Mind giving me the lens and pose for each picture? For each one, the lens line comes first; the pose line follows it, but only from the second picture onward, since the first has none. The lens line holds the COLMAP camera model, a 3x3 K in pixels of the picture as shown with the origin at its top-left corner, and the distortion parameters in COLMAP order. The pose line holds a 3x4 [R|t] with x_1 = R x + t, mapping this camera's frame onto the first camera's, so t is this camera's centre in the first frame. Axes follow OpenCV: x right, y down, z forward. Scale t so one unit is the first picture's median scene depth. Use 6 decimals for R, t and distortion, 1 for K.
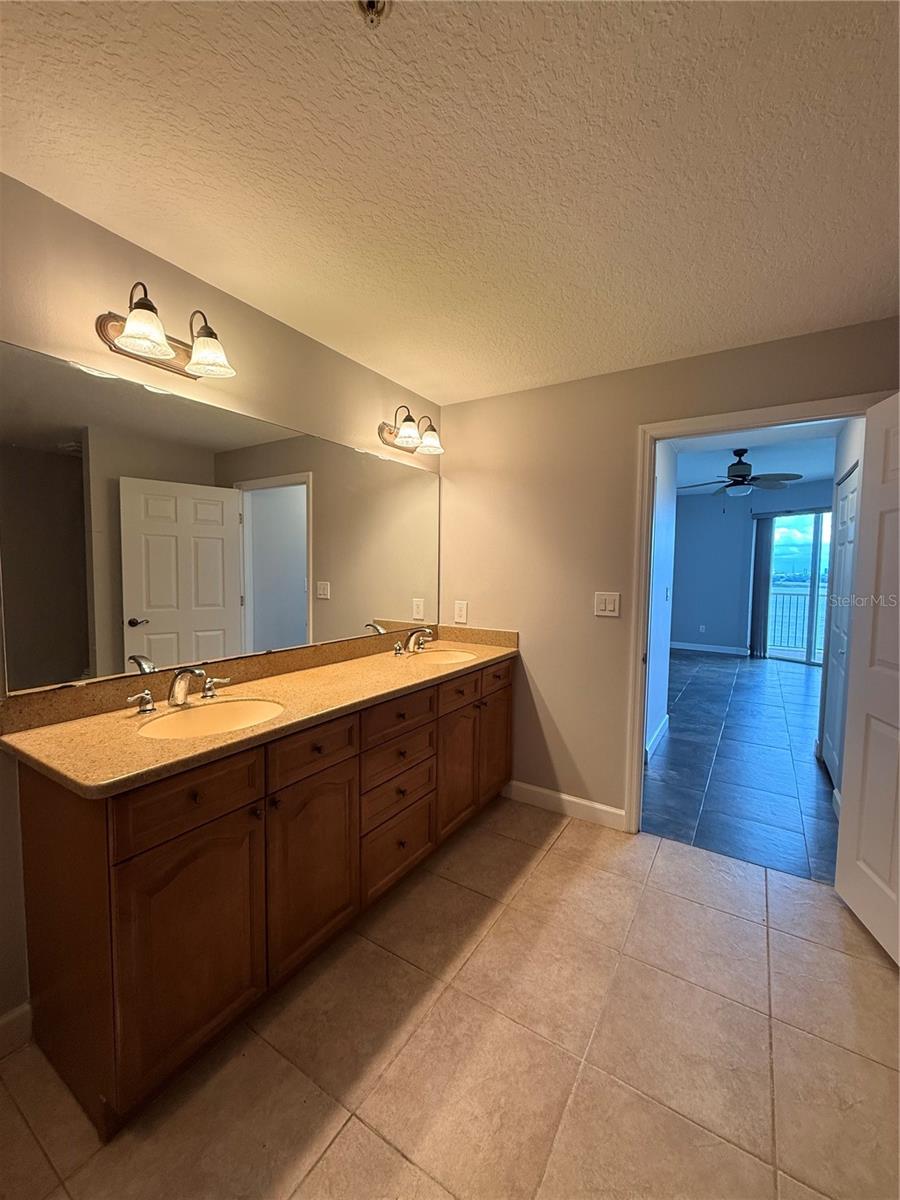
lens RADIAL K [[477.5, 0, 450.0], [0, 477.5, 600.0], [0, 0, 1]] dist [0.001213, 0.000423]
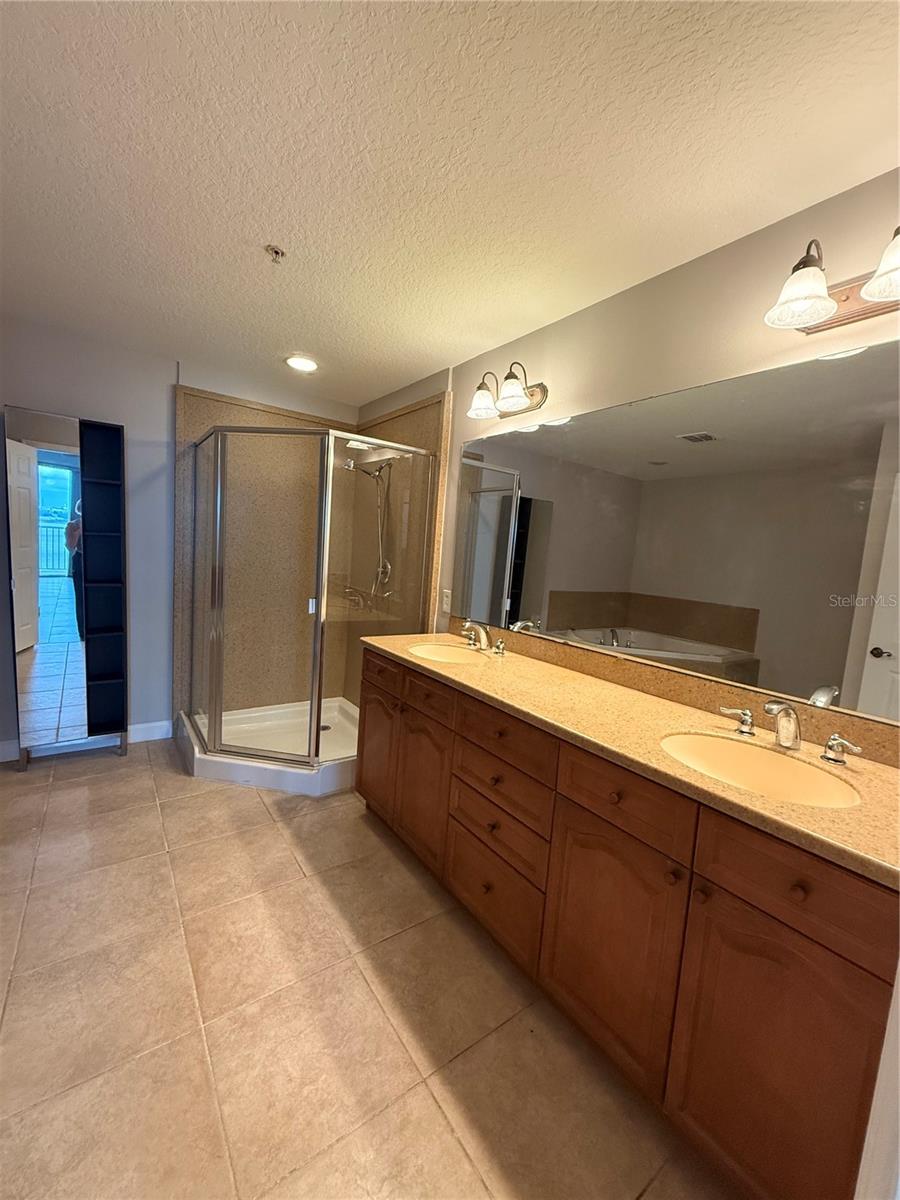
lens RADIAL K [[482.2, 0, 450.0], [0, 482.2, 600.0], [0, 0, 1]] dist [-0.001724, -0.000216]
pose [[-0.369756, 0.040013, -0.928267, 0.805504], [-0.147033, 0.983963, 0.100981, -0.058312], [0.917421, 0.173824, -0.357943, 1.382696]]
